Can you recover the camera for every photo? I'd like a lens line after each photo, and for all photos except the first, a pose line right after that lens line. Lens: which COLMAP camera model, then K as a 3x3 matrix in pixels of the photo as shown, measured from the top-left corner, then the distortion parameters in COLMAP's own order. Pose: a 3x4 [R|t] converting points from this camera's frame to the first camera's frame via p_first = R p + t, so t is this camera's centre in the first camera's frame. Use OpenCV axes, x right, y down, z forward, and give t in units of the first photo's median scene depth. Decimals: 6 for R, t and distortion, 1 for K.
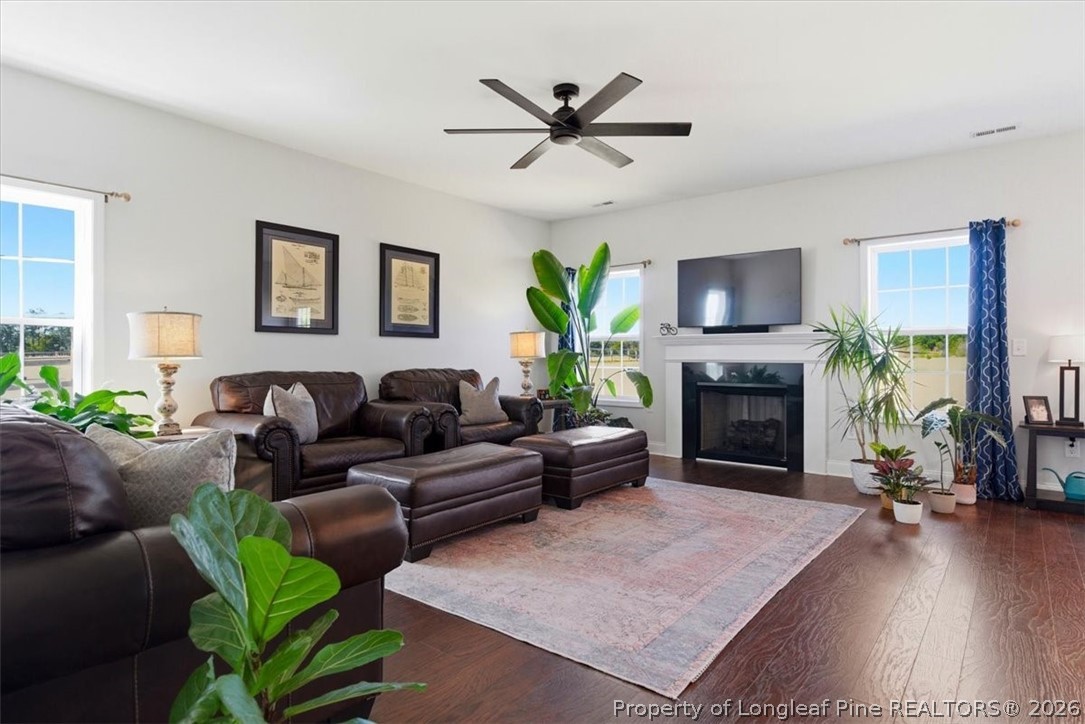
lens RADIAL K [[592.8, 0, 542.5], [0, 592.8, 362.0], [0, 0, 1]] dist [-0.003367, -0.001094]
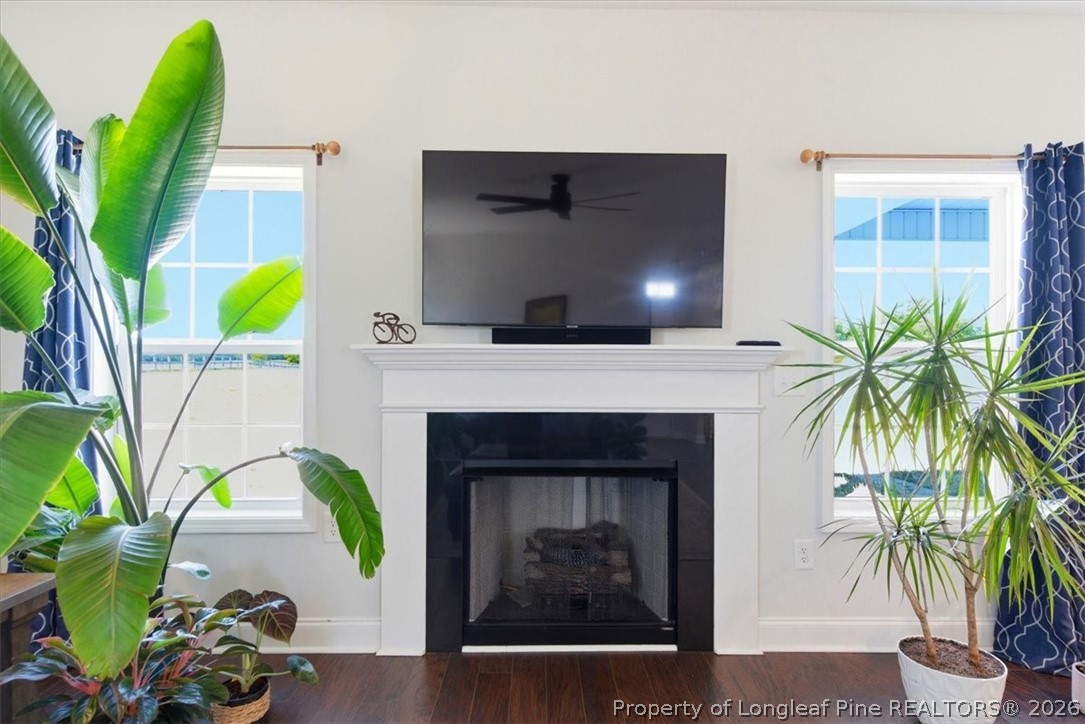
lens RADIAL K [[575.1, 0, 540.3], [0, 575.1, 366.7], [0, 0, 1]] dist [0.002513, 0.000156]
pose [[0.772422, -0.005892, 0.635083, 0.057160], [0.001624, 0.999972, 0.007302, -0.038061], [-0.635108, -0.004609, 0.772409, 0.755266]]
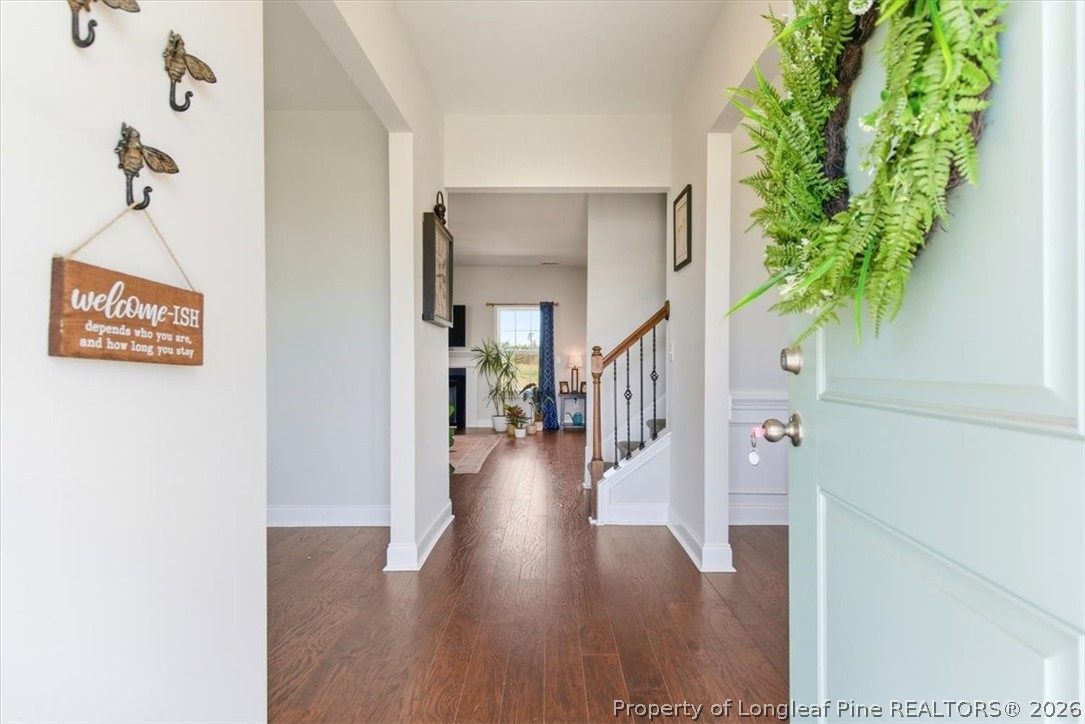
lens RADIAL K [[575.1, 0, 540.3], [0, 575.1, 366.7], [0, 0, 1]] dist [0.002513, 0.000156]
pose [[0.799775, 0.002160, 0.600297, -0.451352], [-0.000703, 0.999996, -0.002662, 0.004264], [-0.600300, 0.001708, 0.799773, -0.570359]]
